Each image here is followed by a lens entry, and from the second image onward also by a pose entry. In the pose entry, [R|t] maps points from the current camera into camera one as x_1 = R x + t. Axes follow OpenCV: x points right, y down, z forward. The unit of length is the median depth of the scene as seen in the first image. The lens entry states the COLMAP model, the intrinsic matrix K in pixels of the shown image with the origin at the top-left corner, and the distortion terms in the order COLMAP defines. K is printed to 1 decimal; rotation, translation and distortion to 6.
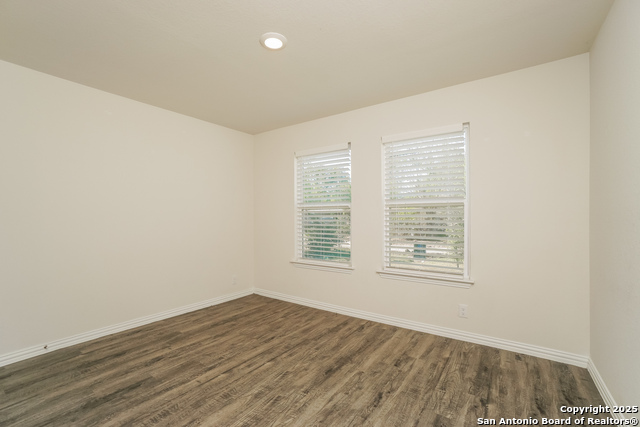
lens RADIAL K [[280.3, 0, 320.0], [0, 280.3, 213.5], [0, 0, 1]] dist [0.000221, 0.000256]
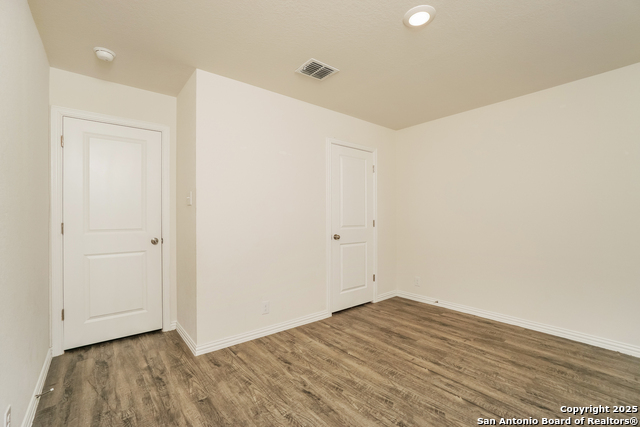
lens RADIAL K [[296.5, 0, 320.0], [0, 296.5, 213.5], [0, 0, 1]] dist [-0.000217, 0.000269]
pose [[-0.269242, -0.011385, -0.963005, 0.688875], [0.013644, 0.999785, -0.015635, 0.024415], [0.962976, -0.017349, -0.269029, 0.818176]]
